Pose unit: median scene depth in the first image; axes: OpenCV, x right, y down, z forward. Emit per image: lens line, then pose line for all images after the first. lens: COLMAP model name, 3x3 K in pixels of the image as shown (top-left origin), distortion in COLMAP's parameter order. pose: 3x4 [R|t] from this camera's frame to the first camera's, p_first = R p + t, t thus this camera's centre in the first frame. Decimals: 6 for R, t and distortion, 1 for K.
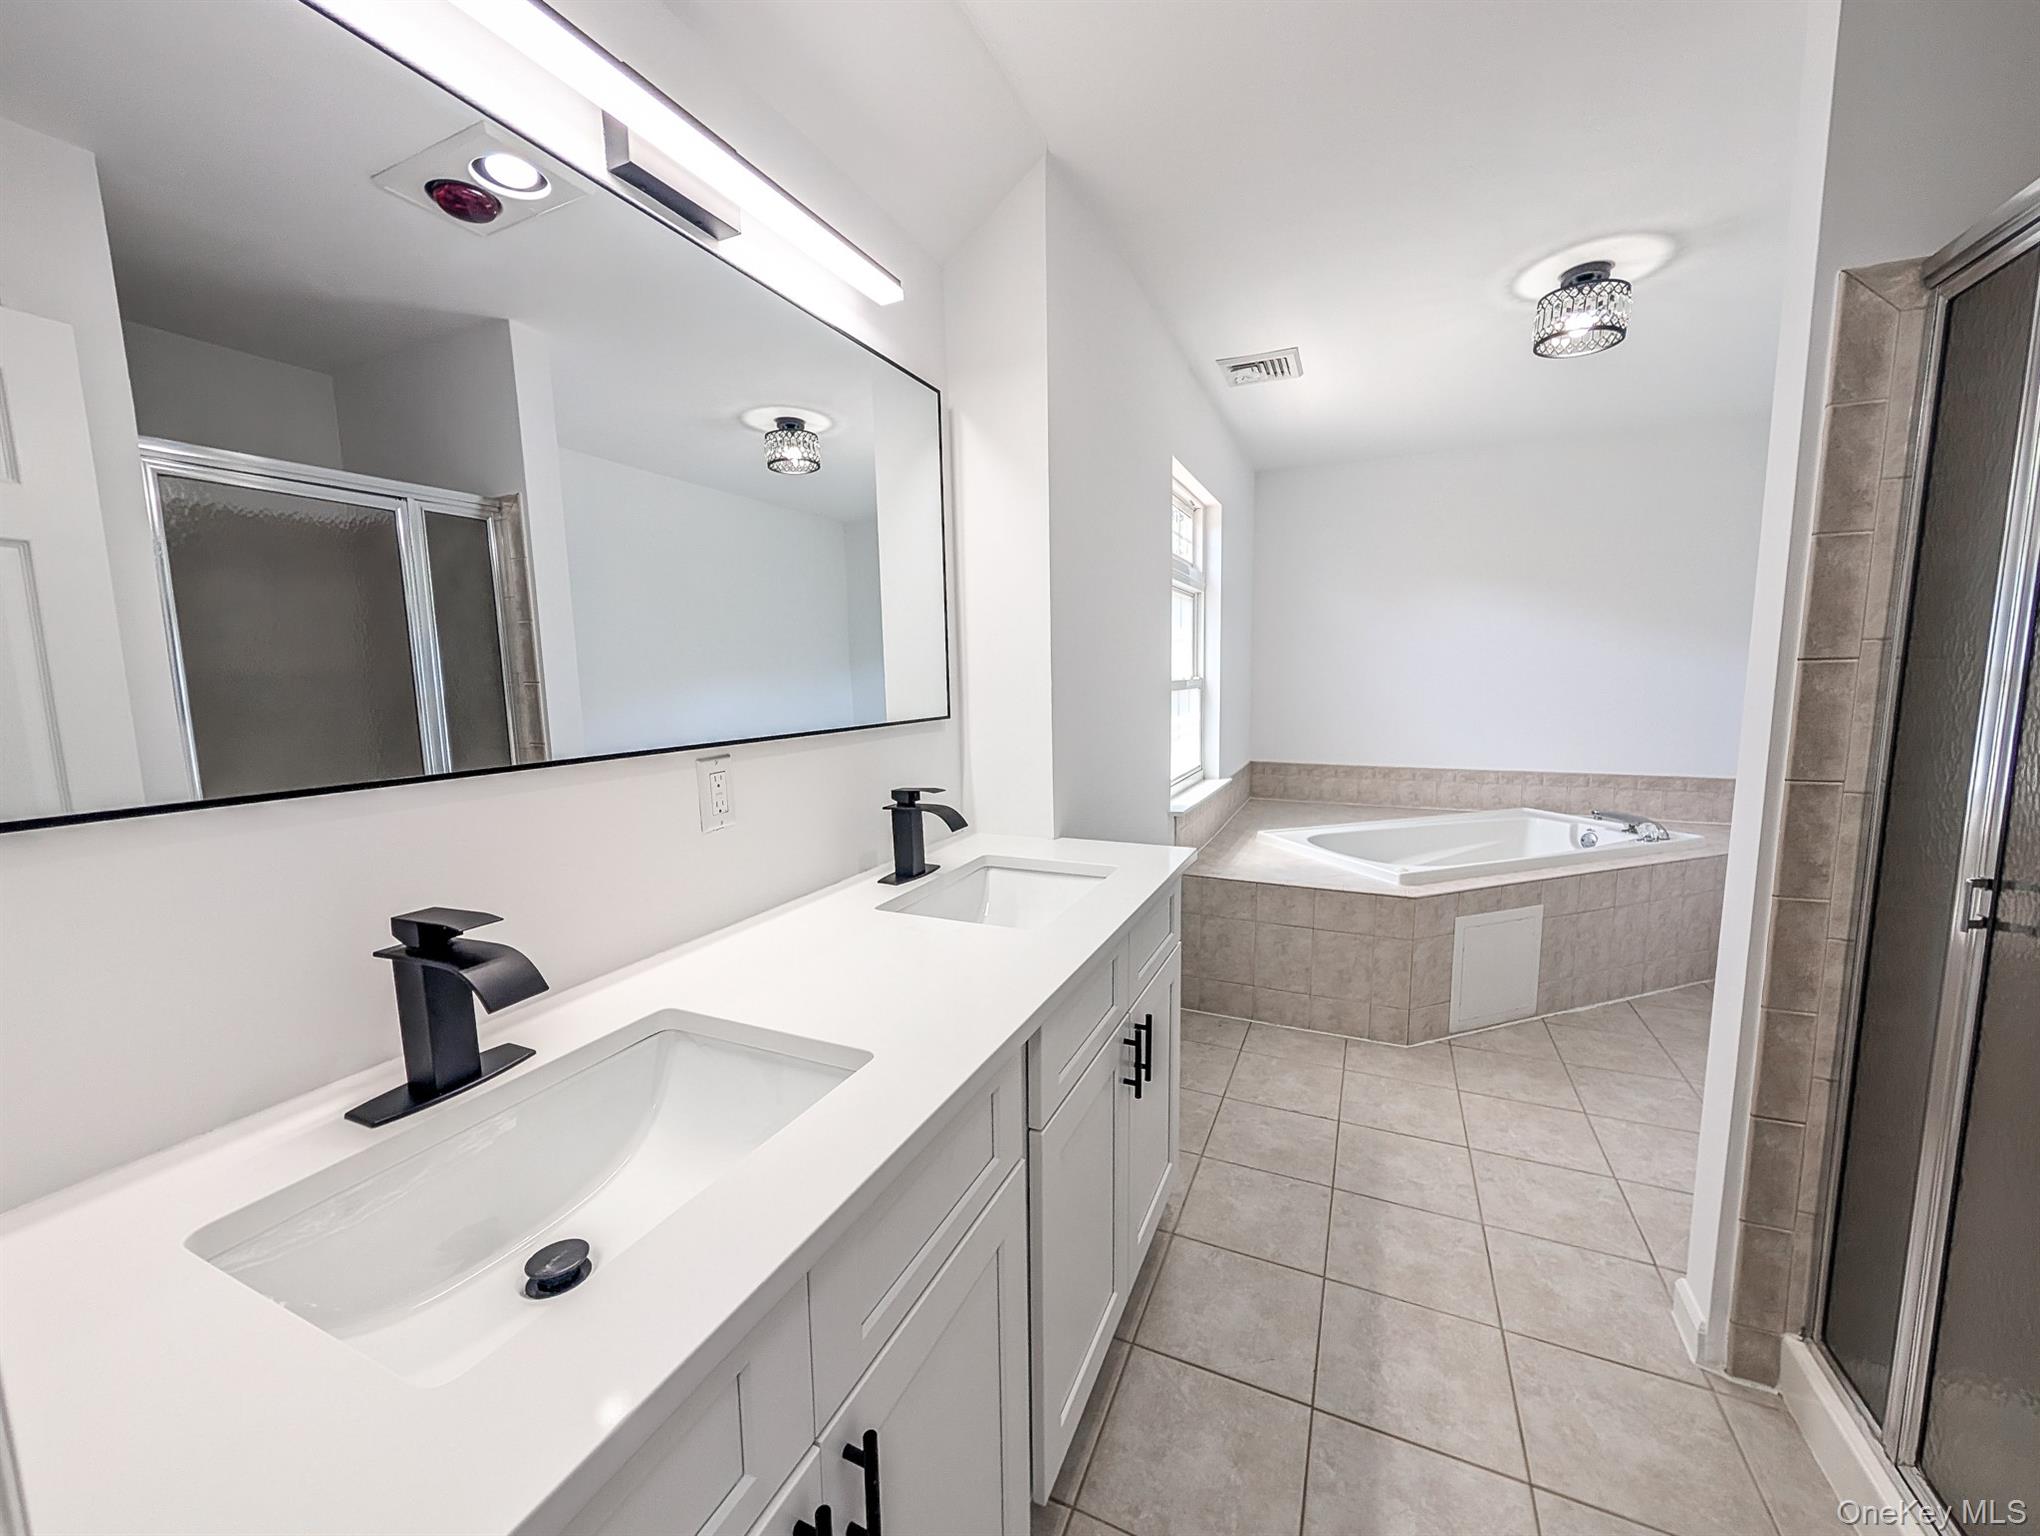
lens RADIAL K [[777.4, 0, 1014.0], [0, 777.4, 766.6], [0, 0, 1]] dist [-0.000292, 0.000123]
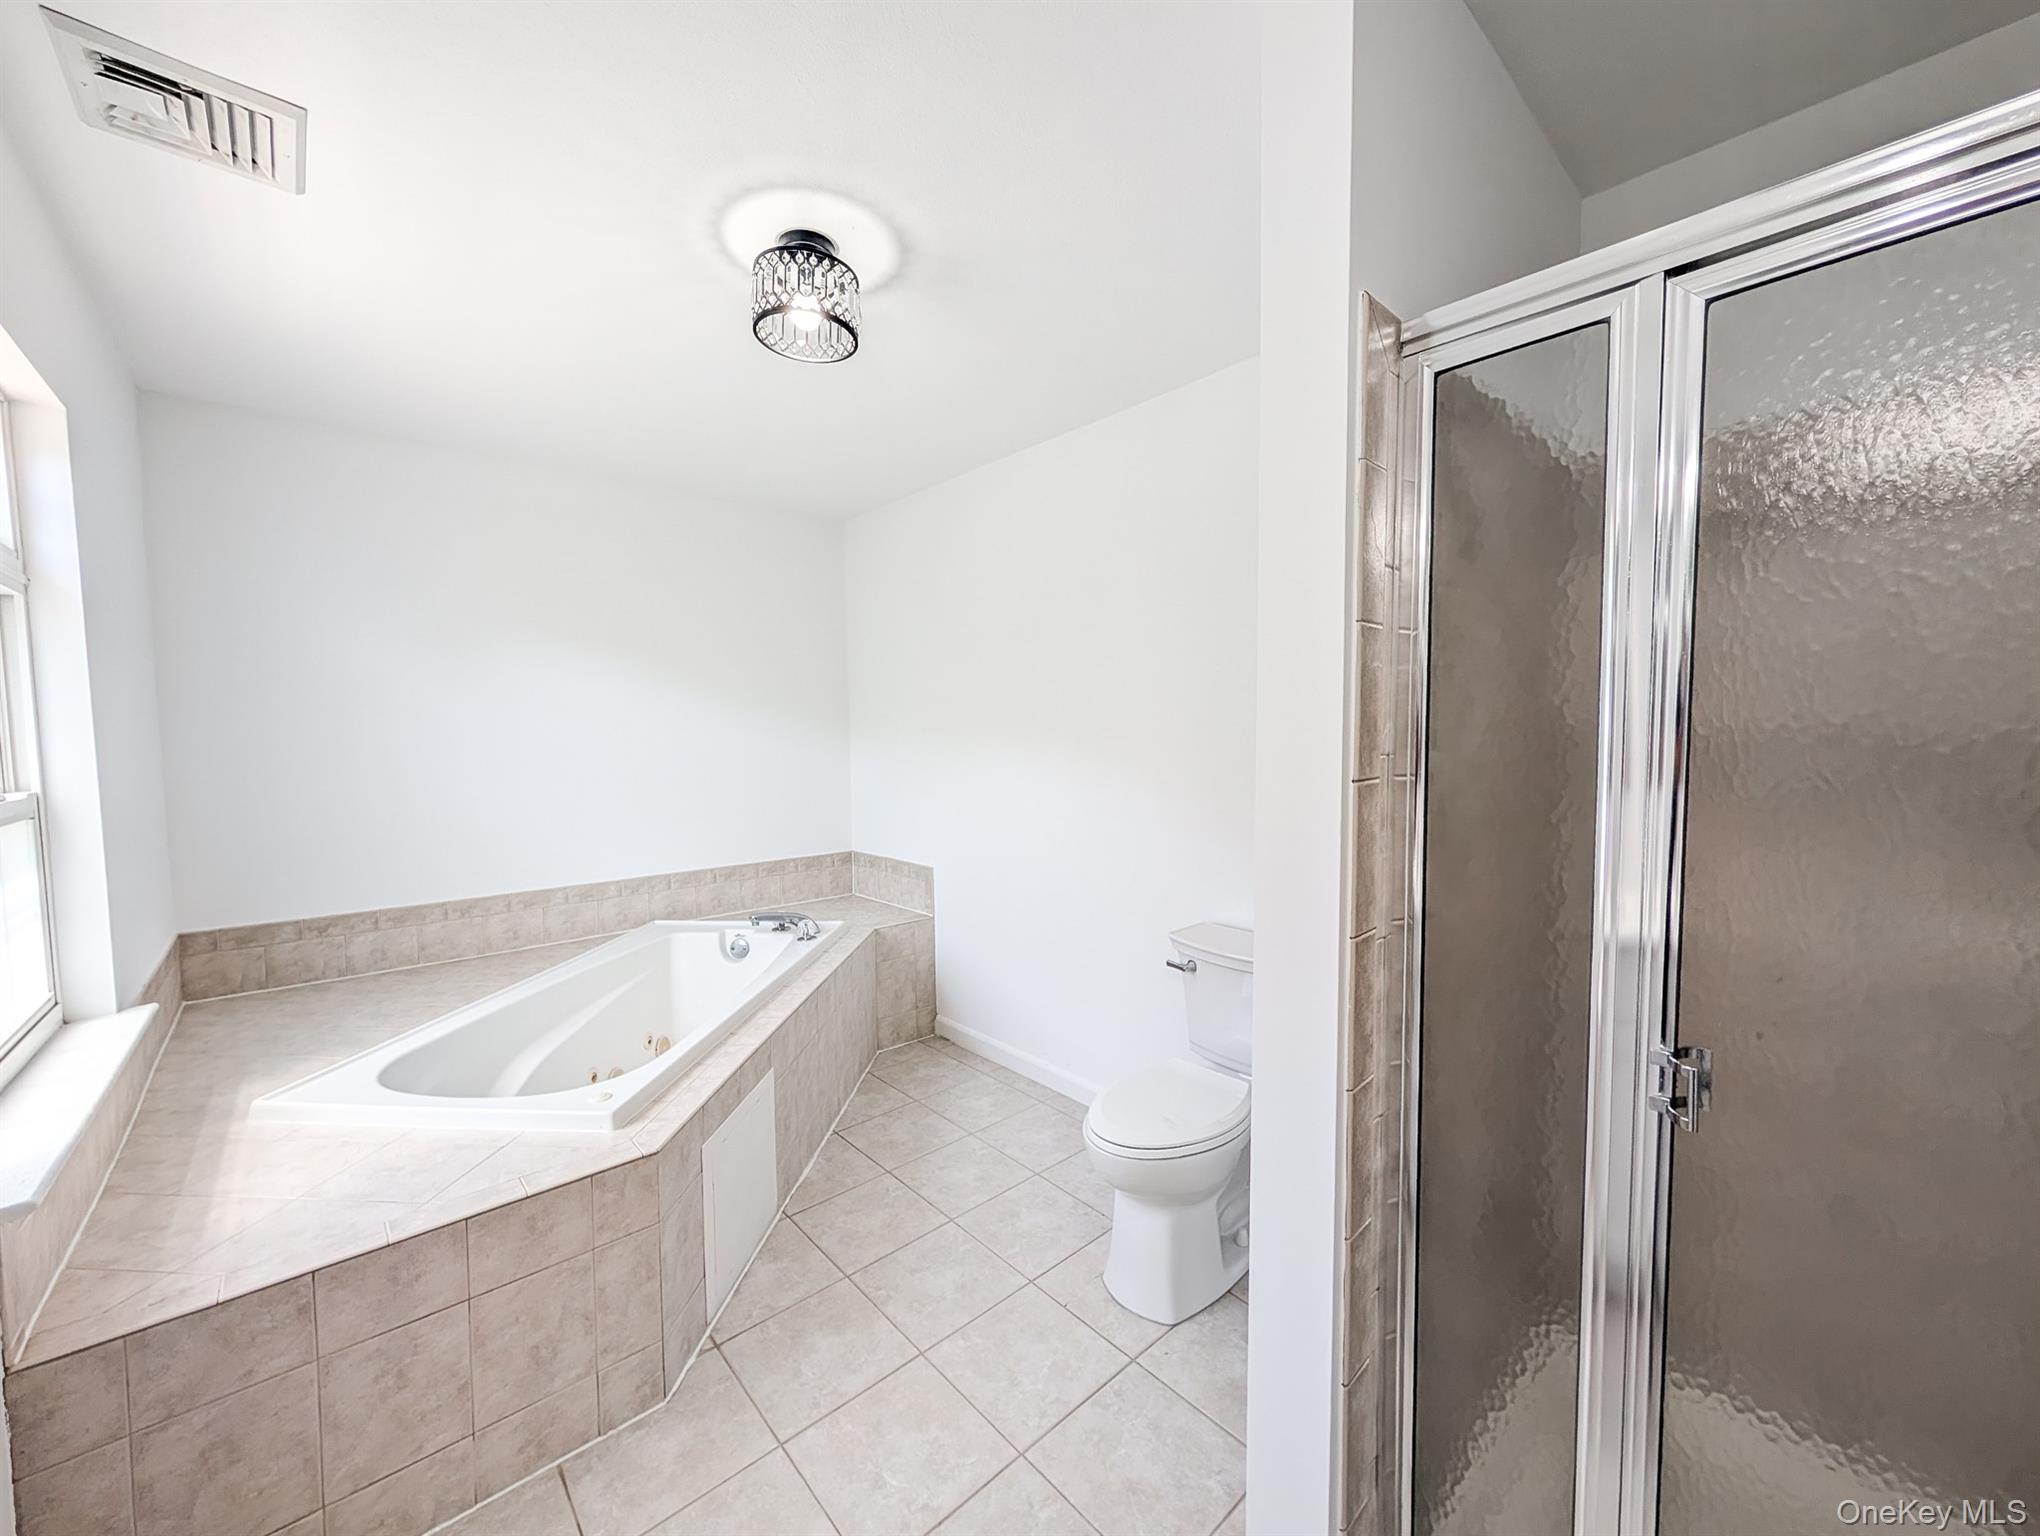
lens RADIAL K [[777.4, 0, 1014.0], [0, 777.4, 766.6], [0, 0, 1]] dist [-0.000292, 0.000123]
pose [[0.391140, -0.038279, 0.919535, 0.077338], [0.116753, 0.993126, -0.008321, -0.081626], [-0.912895, 0.110613, 0.392921, 0.442385]]
